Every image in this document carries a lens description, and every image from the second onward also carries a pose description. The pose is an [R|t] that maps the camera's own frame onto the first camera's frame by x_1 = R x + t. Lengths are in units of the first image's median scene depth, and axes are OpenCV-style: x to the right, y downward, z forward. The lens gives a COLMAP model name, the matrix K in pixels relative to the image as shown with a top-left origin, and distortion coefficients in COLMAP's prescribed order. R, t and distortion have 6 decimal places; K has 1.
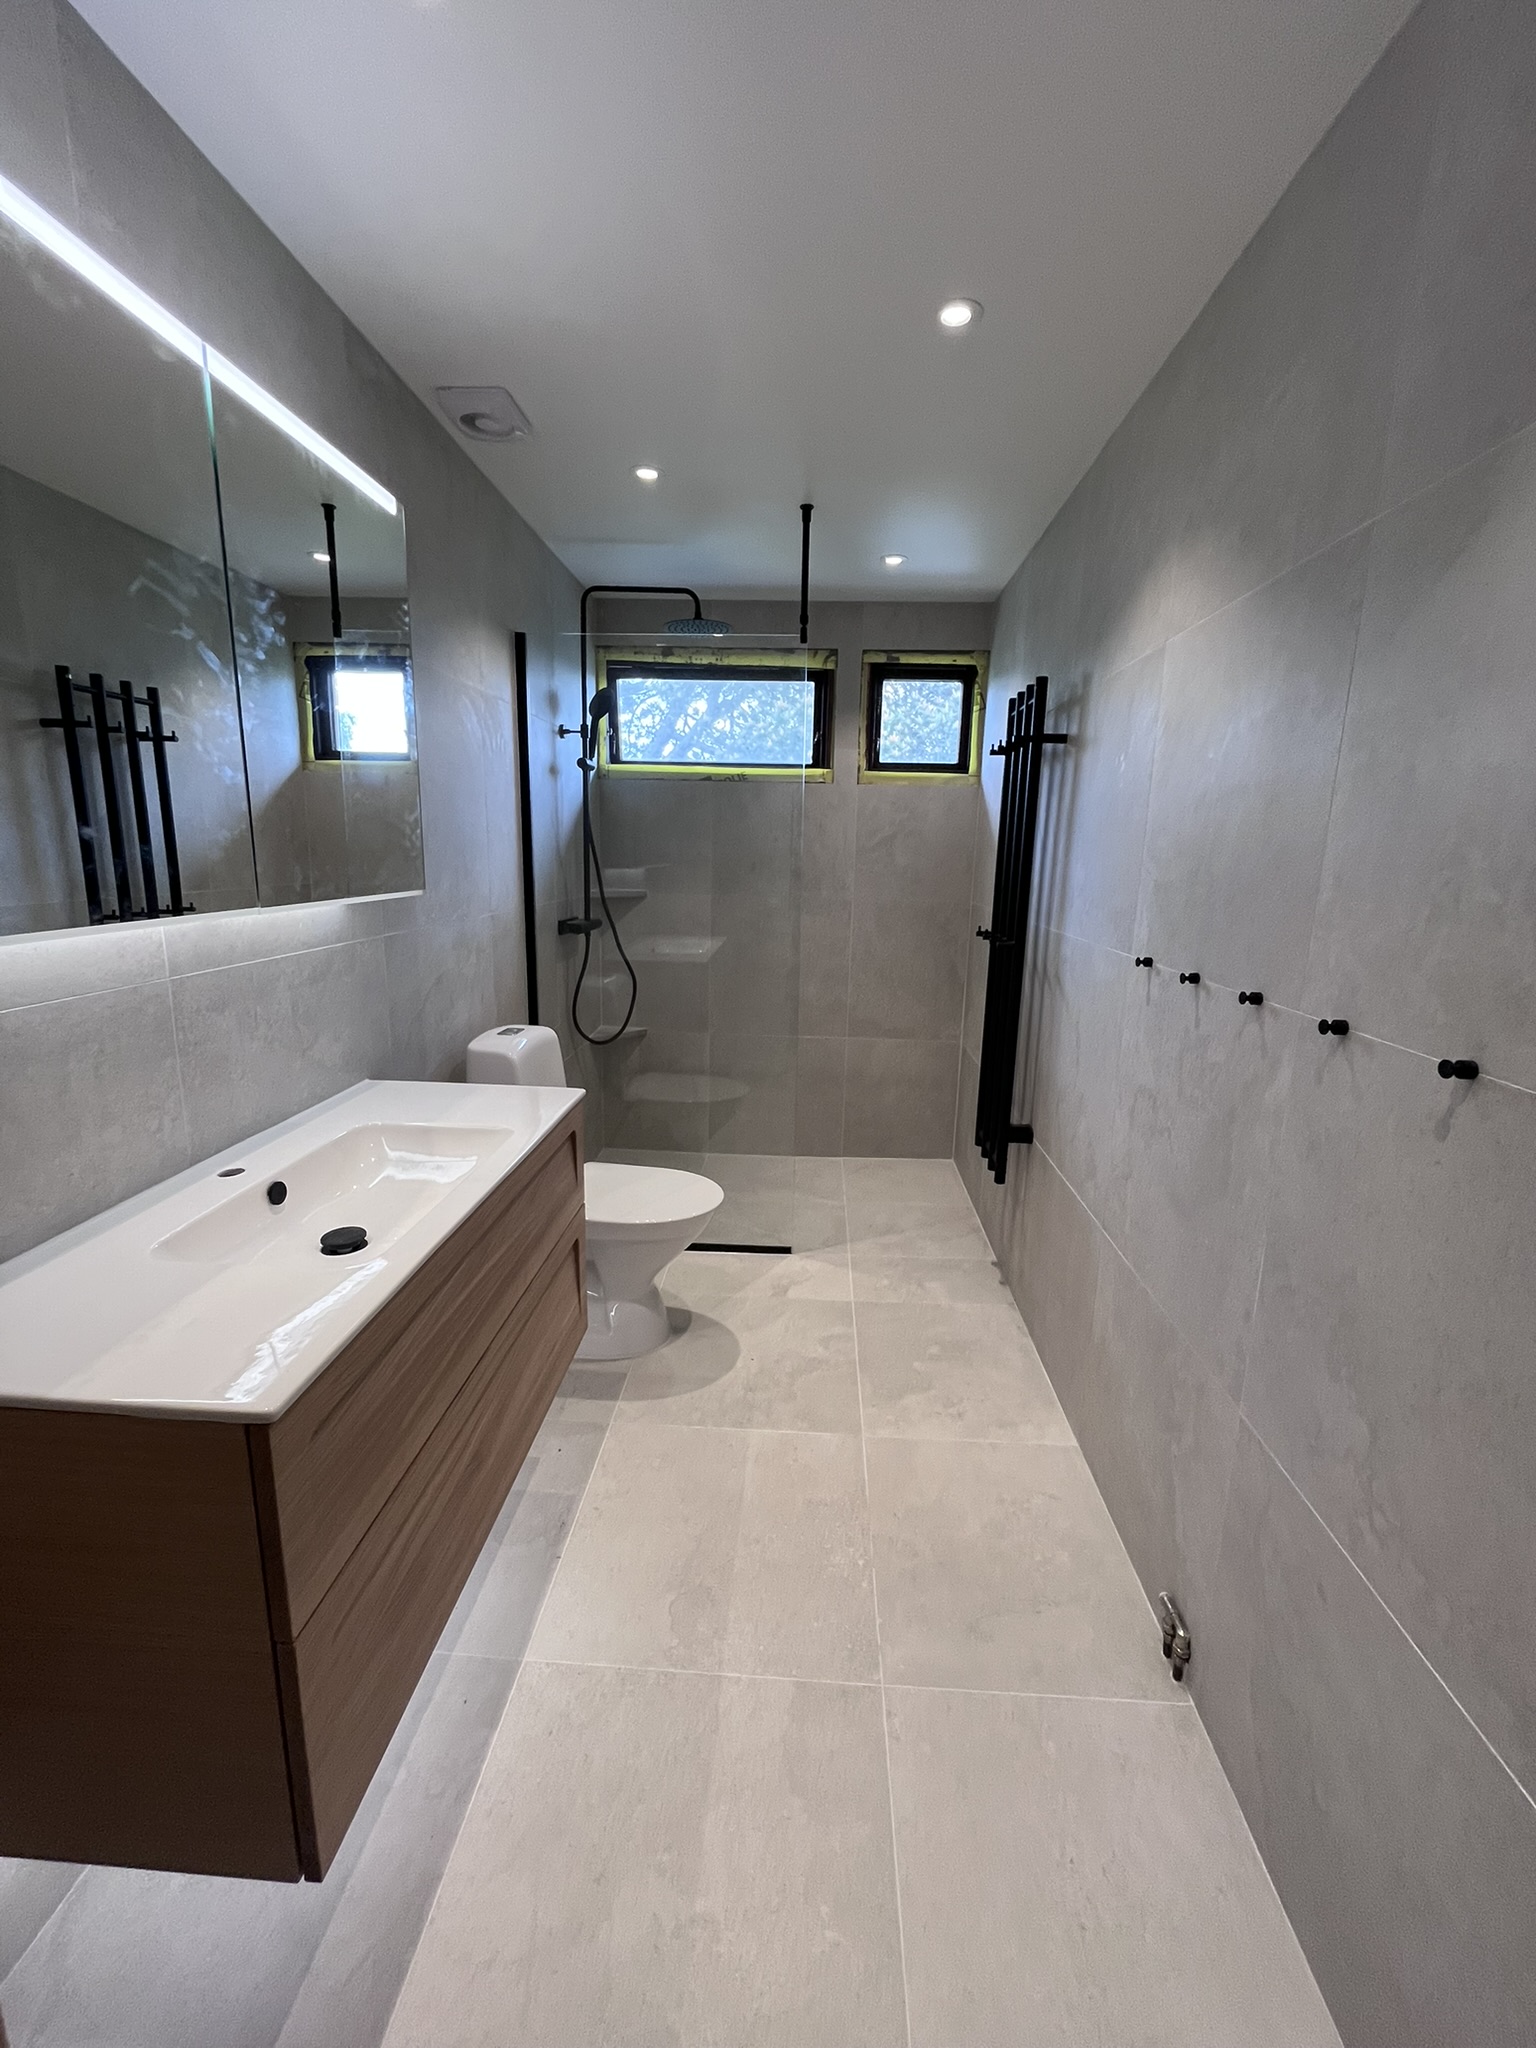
lens RADIAL K [[819.0, 0, 770.9], [0, 819.0, 1011.5], [0, 0, 1]] dist [-0.004464, 0.000212]
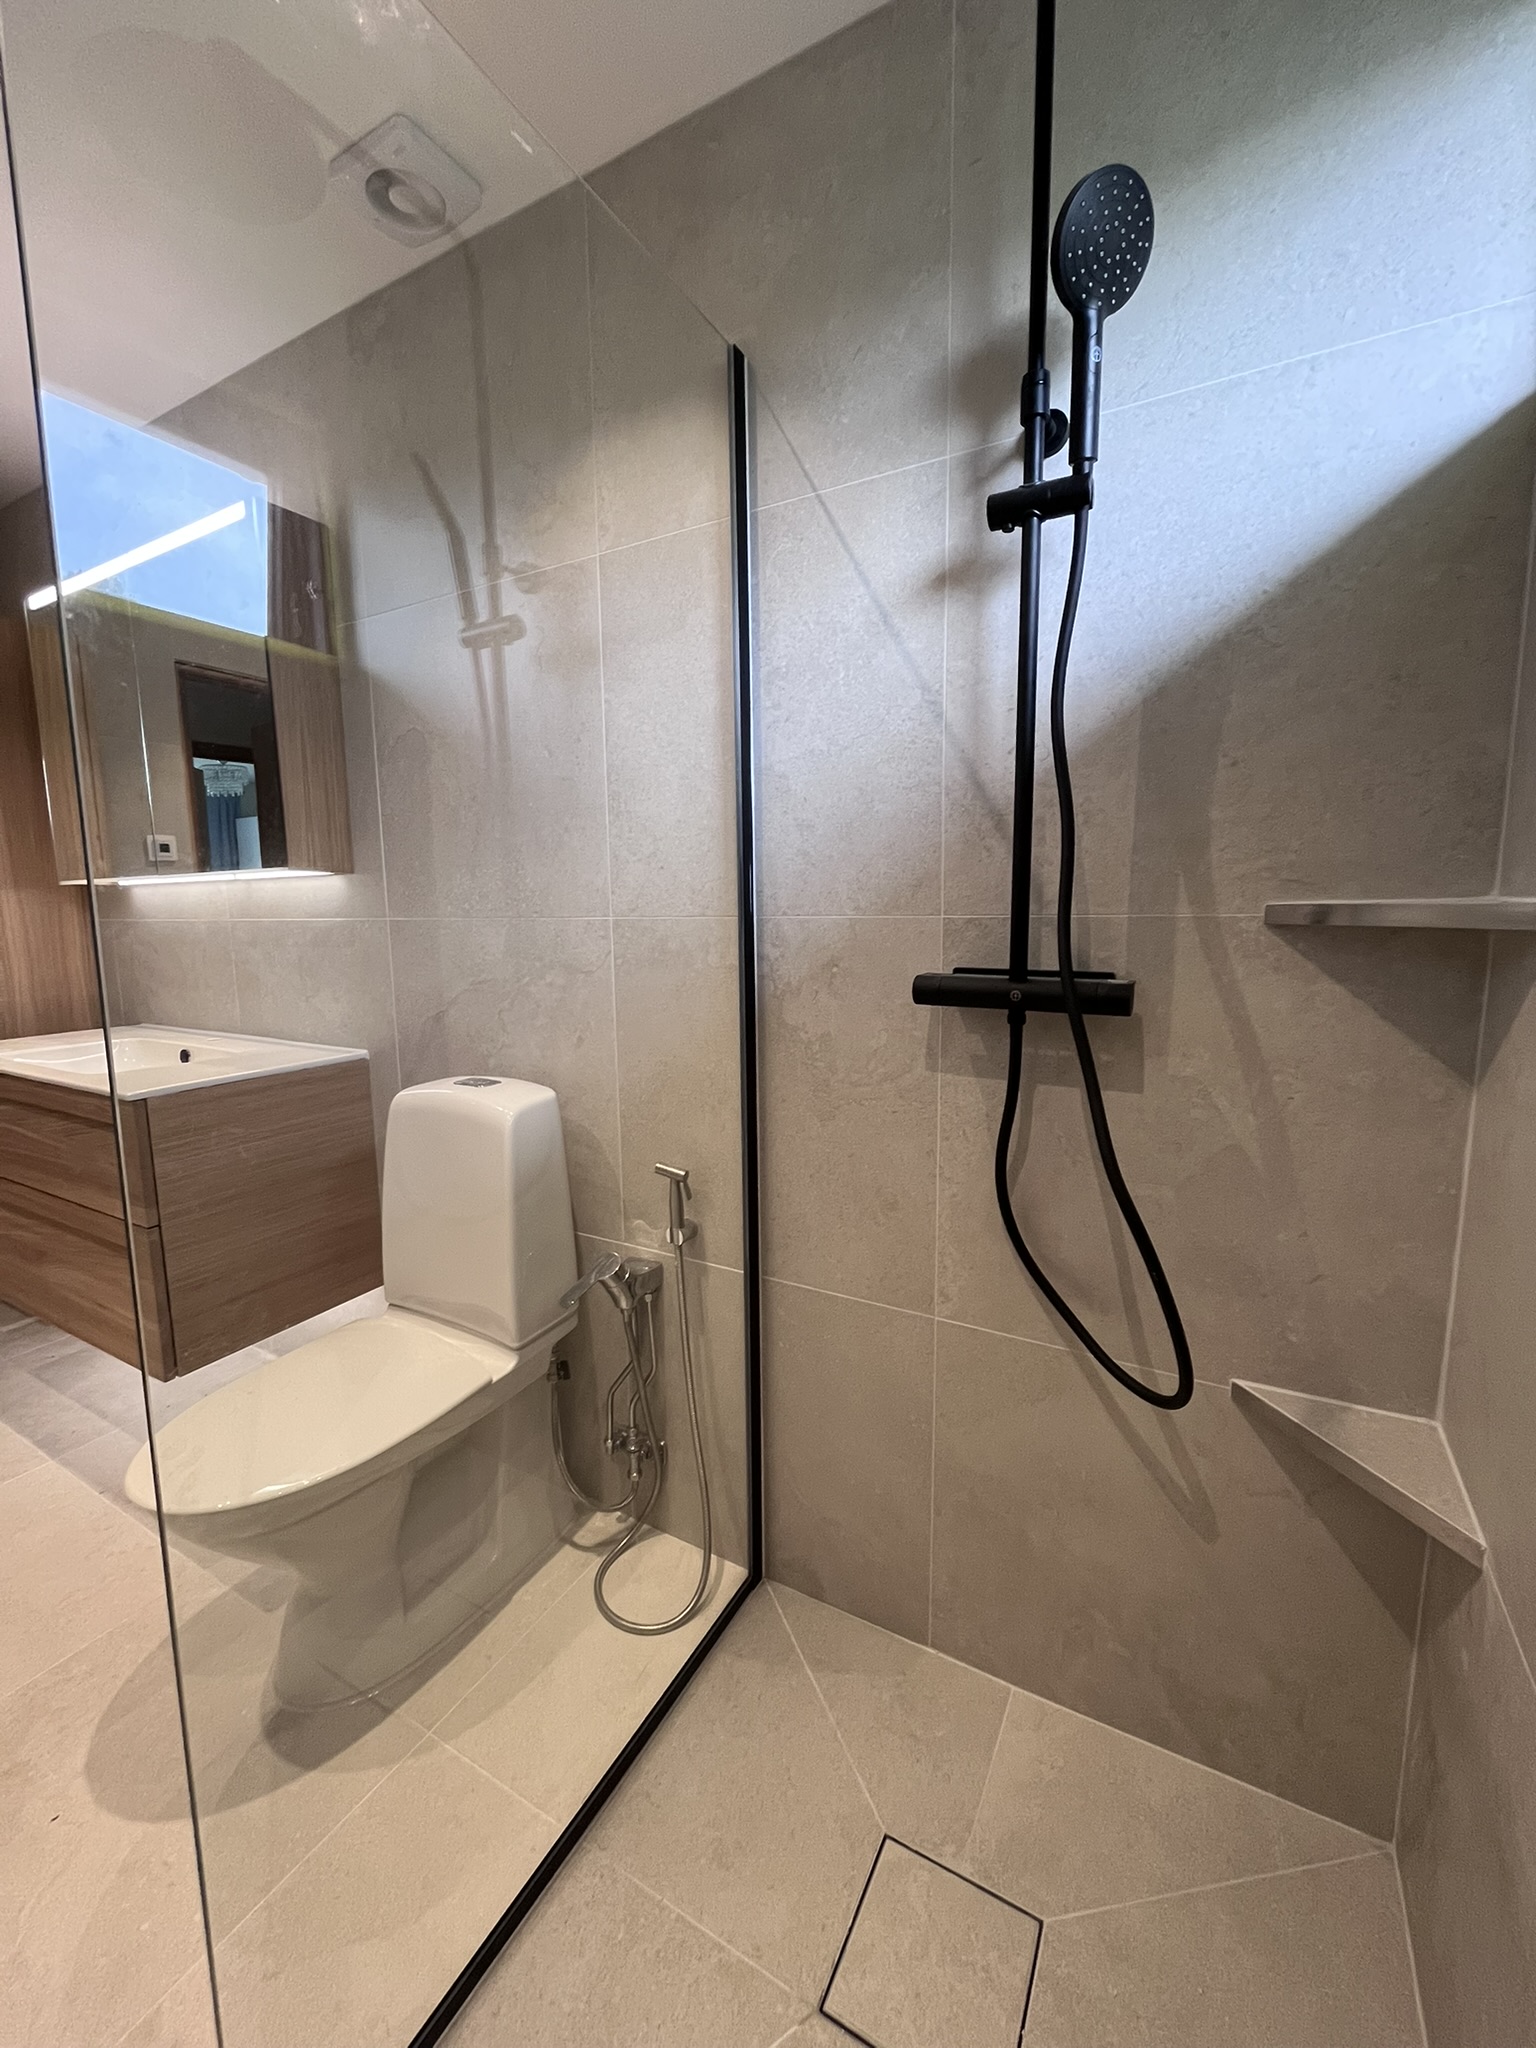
lens RADIAL K [[819.0, 0, 776.5], [0, 819.0, 1020.1], [0, 0, 1]] dist [-0.004464, 0.000212]
pose [[-0.426594, 0.103821, -0.898464, 0.231547], [-0.179345, 0.963954, 0.196542, -0.260815], [0.886483, 0.244979, -0.392597, 1.886099]]
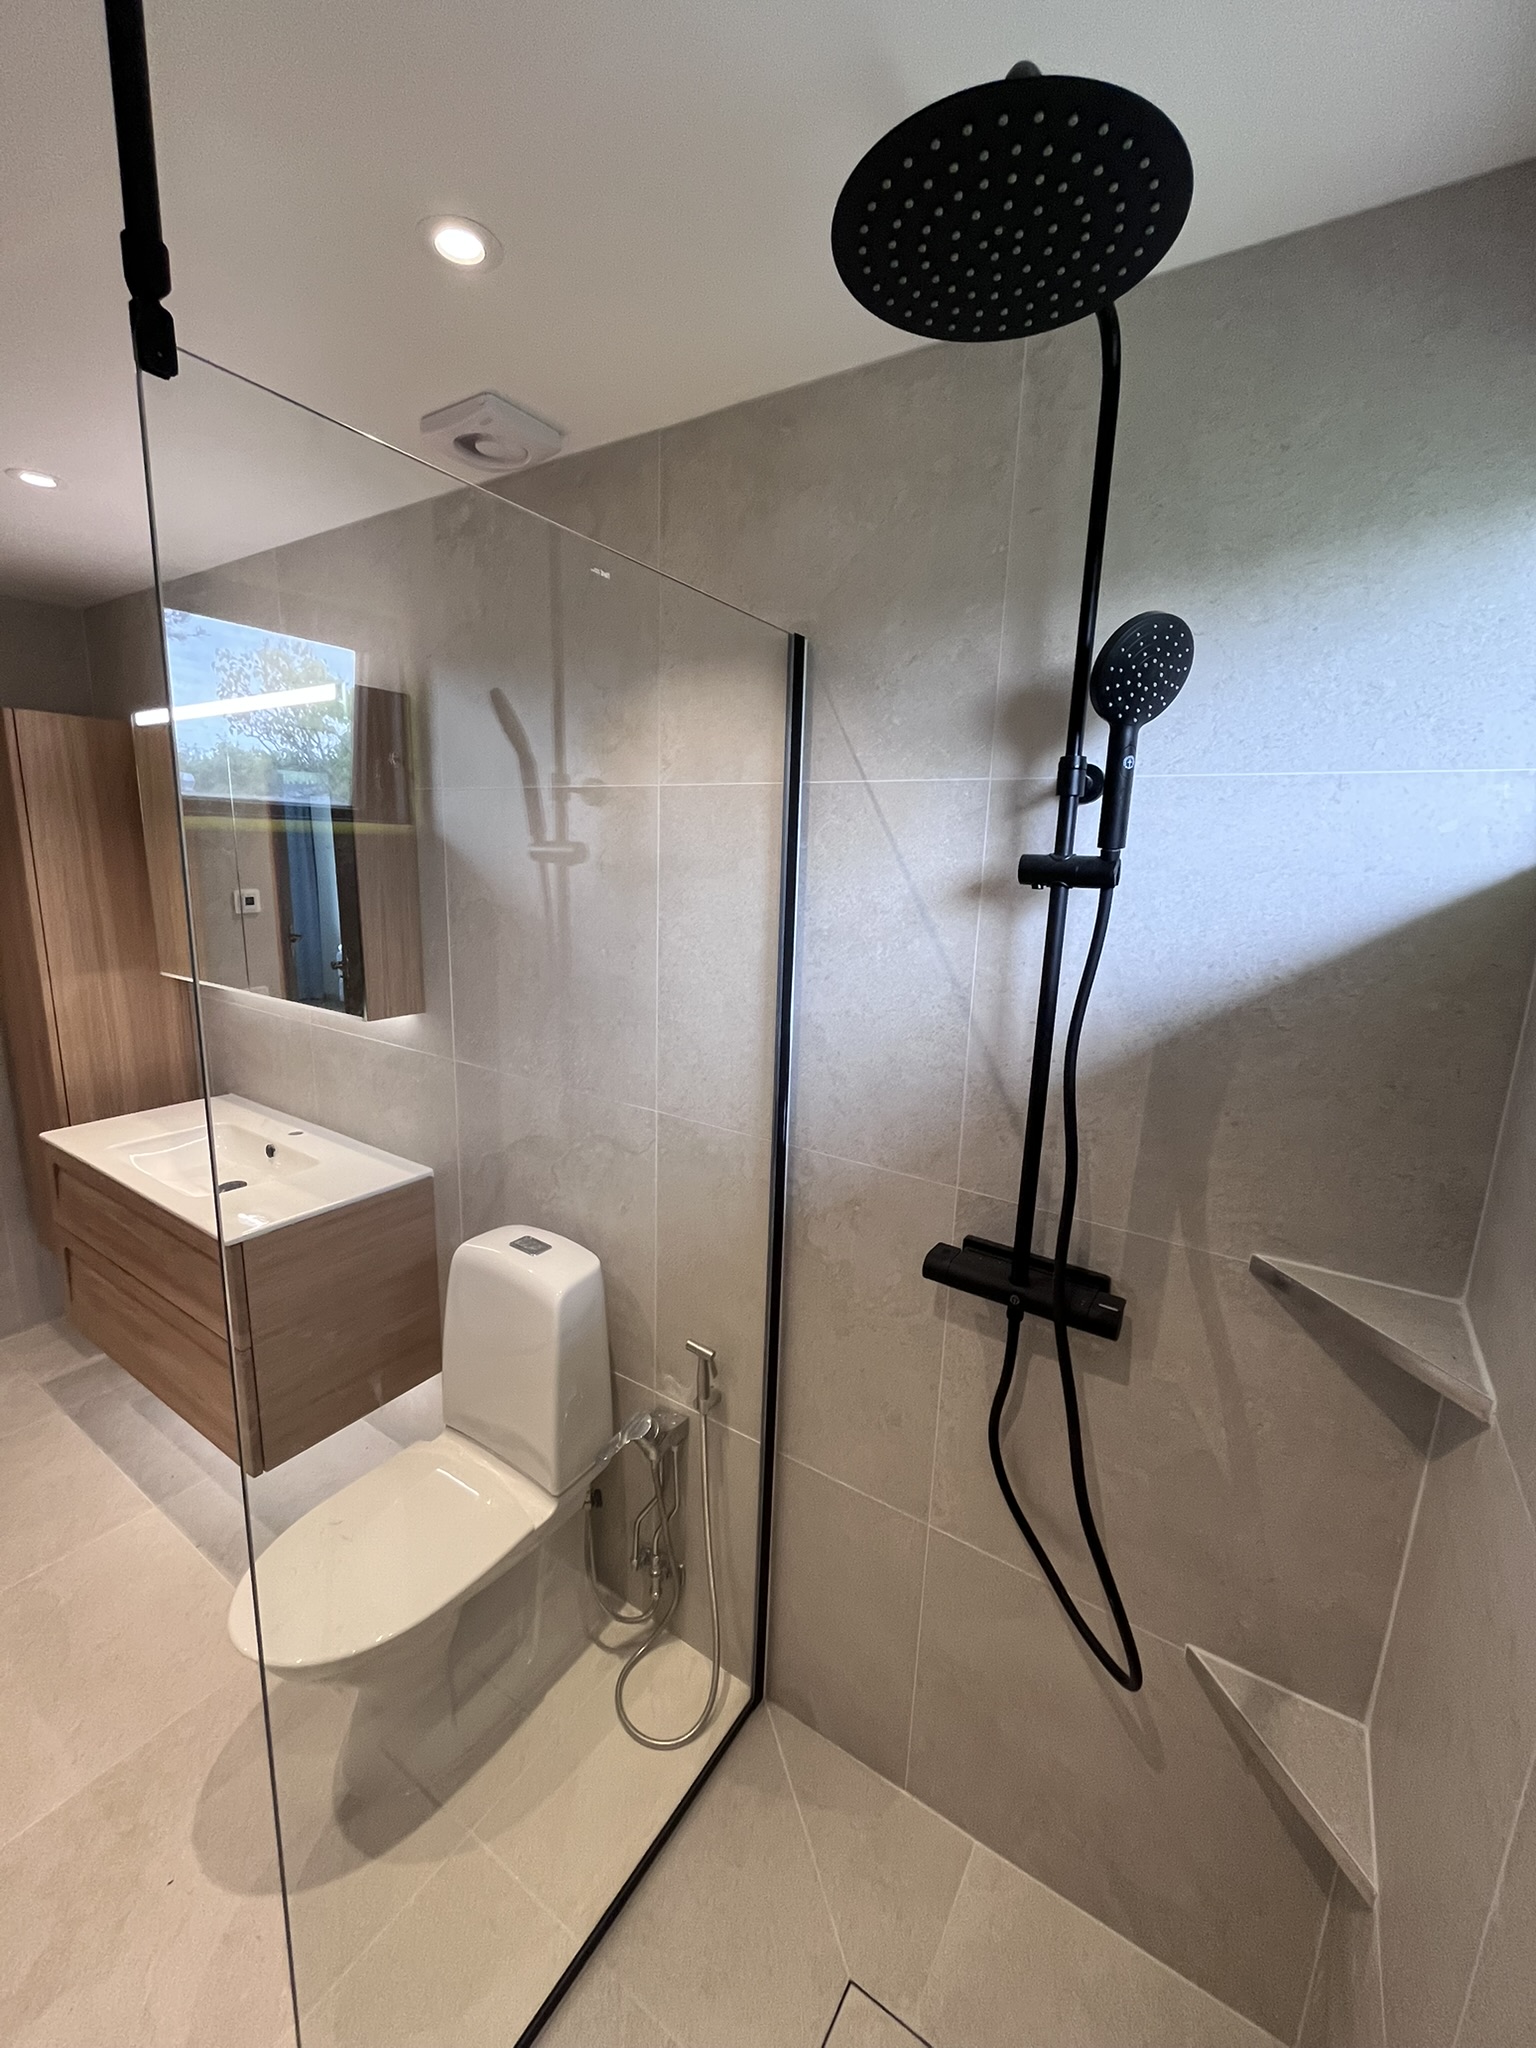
lens RADIAL K [[819.0, 0, 777.1], [0, 819.0, 1019.5], [0, 0, 1]] dist [-0.004464, 0.000212]
pose [[-0.484146, 0.133942, -0.864674, 0.246804], [-0.219880, 0.937878, 0.268397, -0.537756], [0.846909, 0.320068, -0.424619, 1.846836]]
